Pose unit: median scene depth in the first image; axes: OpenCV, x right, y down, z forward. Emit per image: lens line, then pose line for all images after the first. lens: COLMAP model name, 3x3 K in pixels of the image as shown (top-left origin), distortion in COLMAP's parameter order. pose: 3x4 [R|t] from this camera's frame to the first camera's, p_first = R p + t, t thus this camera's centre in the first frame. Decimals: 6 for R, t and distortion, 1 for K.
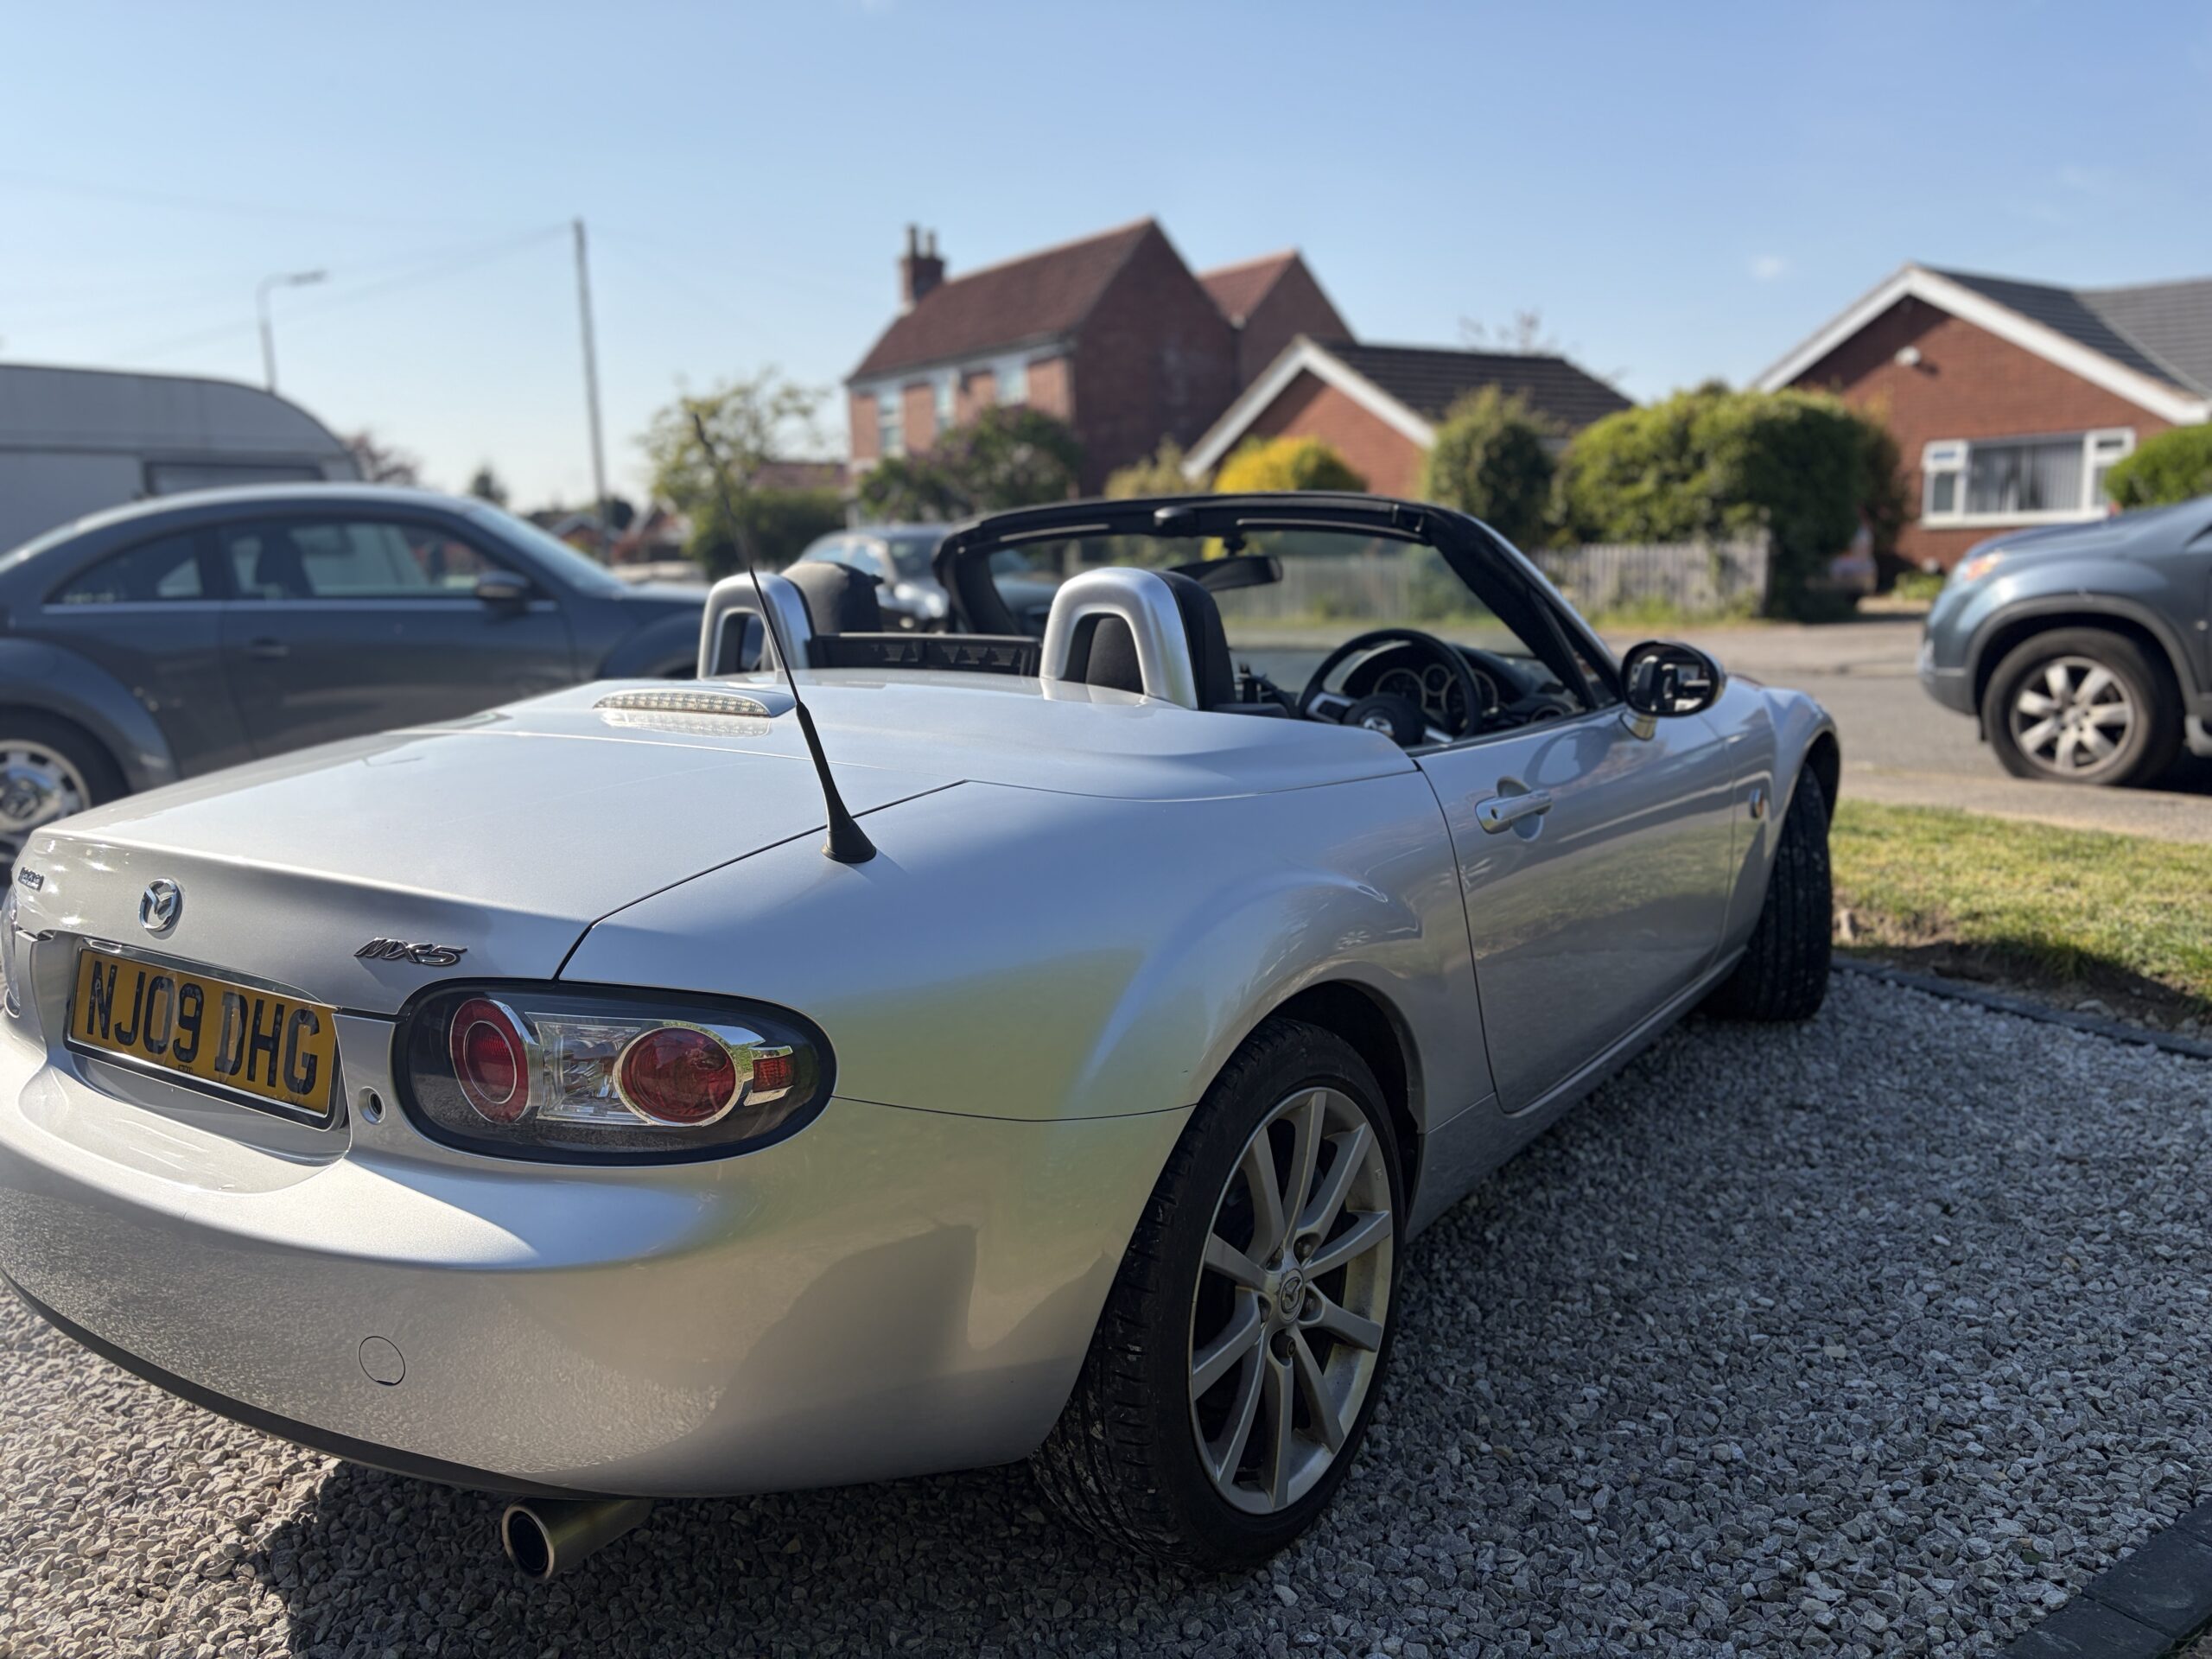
lens RADIAL K [[1667.7, 0, 1196.7], [0, 1667.7, 825.9], [0, 0, 1]] dist [0.057924, -0.056297]
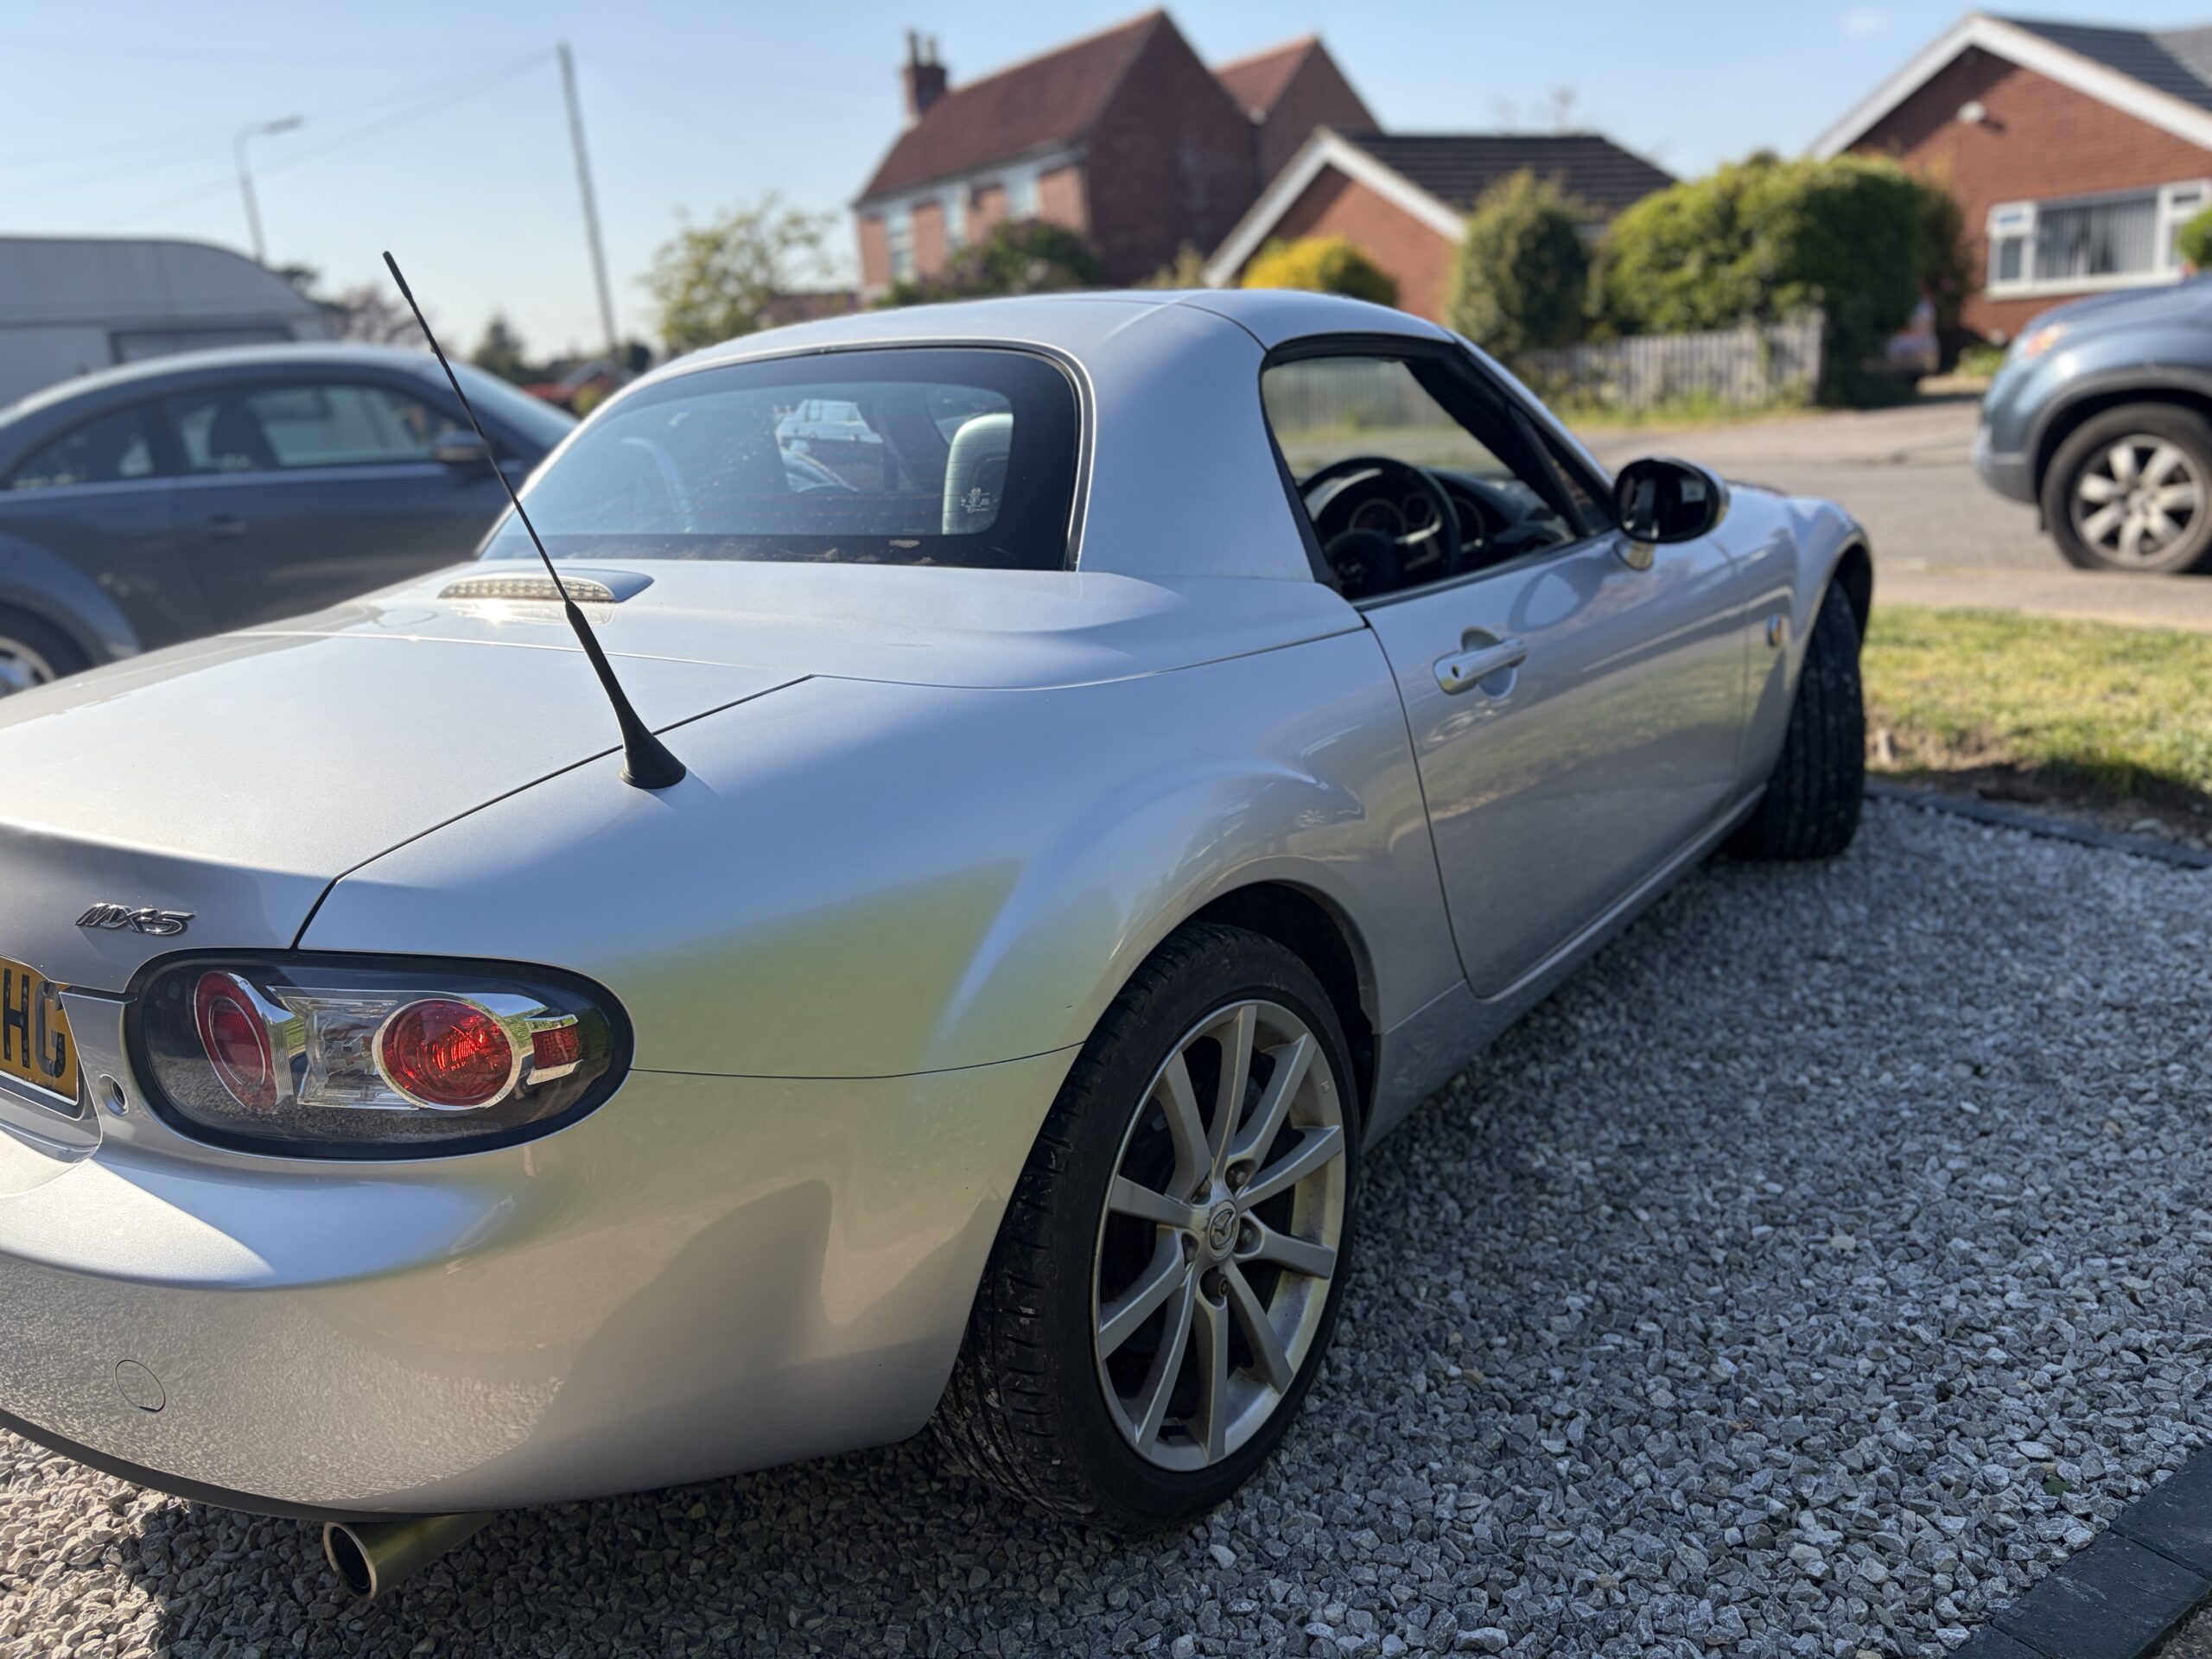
lens RADIAL K [[1674.8, 0, 1193.8], [0, 1674.8, 819.5], [0, 0, 1]] dist [0.040619, -0.029233]
pose [[0.998430, -0.043289, -0.035553, 0.053762], [0.046665, 0.993855, 0.100372, -0.020004], [0.030990, -0.101873, 0.994315, 0.080885]]
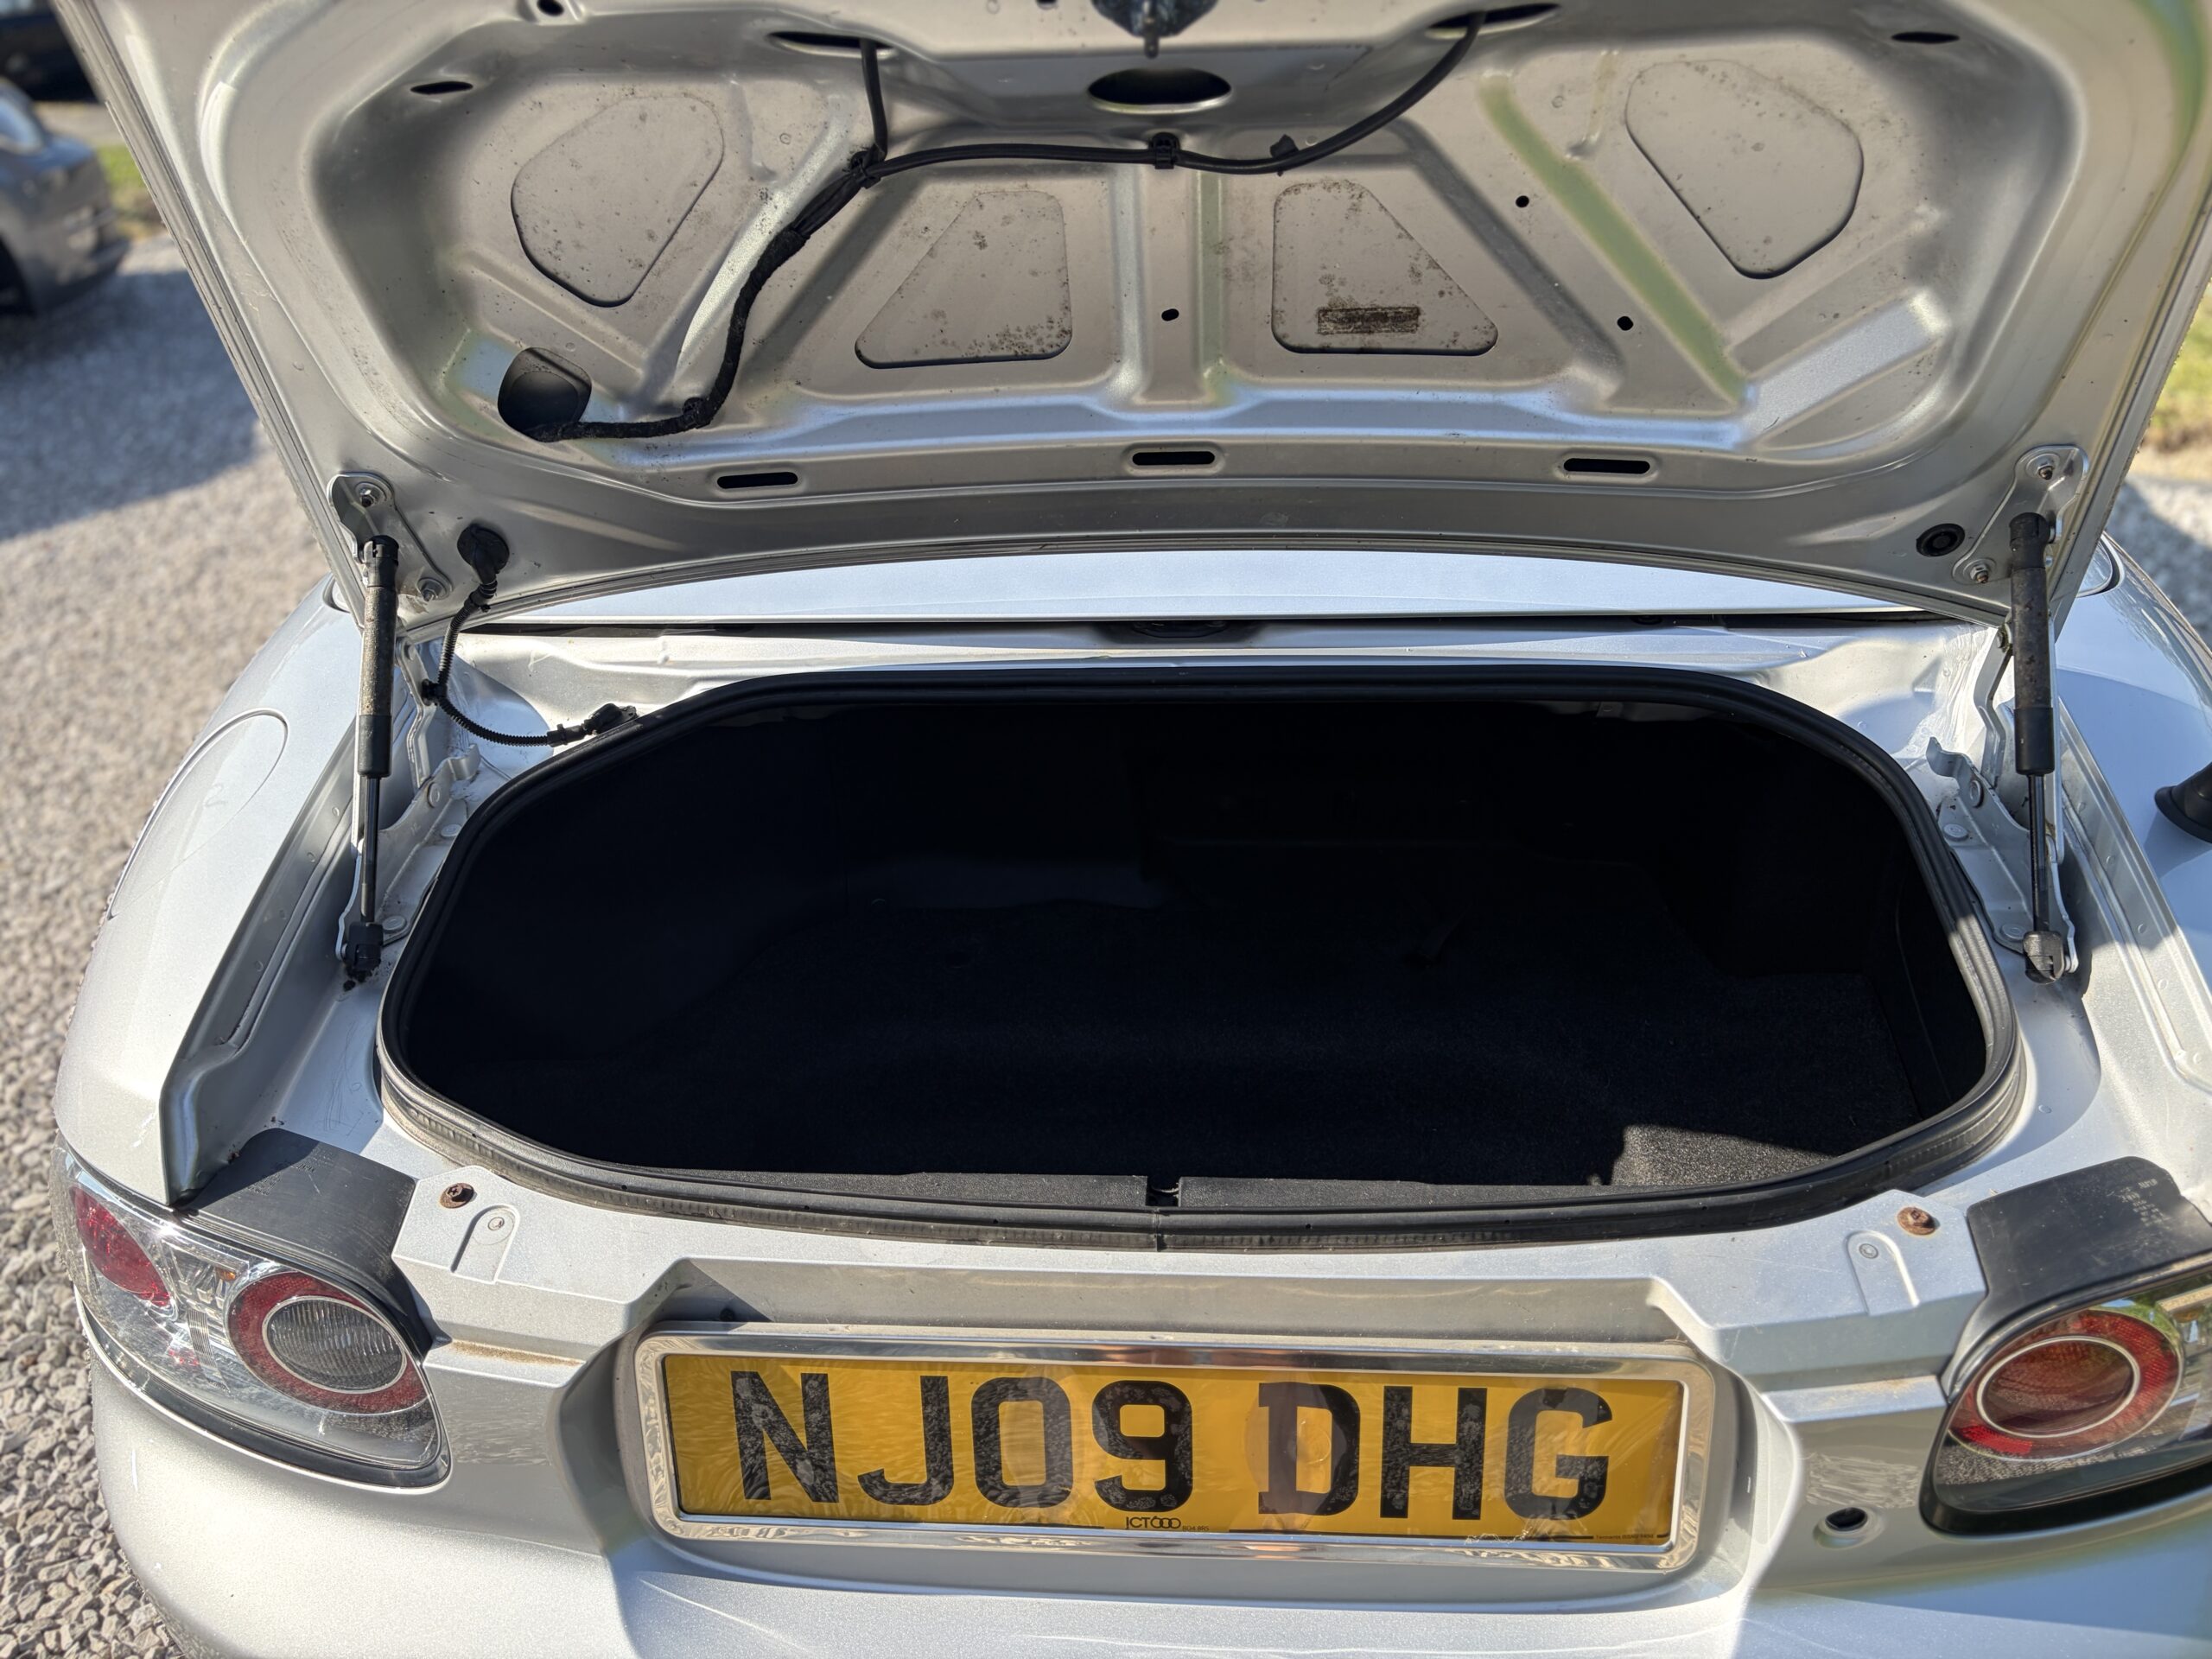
lens RADIAL K [[1624.7, 0, 1106.6], [0, 1624.7, 801.6], [0, 0, 1]] dist [0.023580, -0.028071]
pose [[0.862922, -0.269752, 0.427318, -0.498112], [0.095335, 0.917325, 0.386557, -0.159514], [-0.496264, -0.292830, 0.817296, 0.440036]]
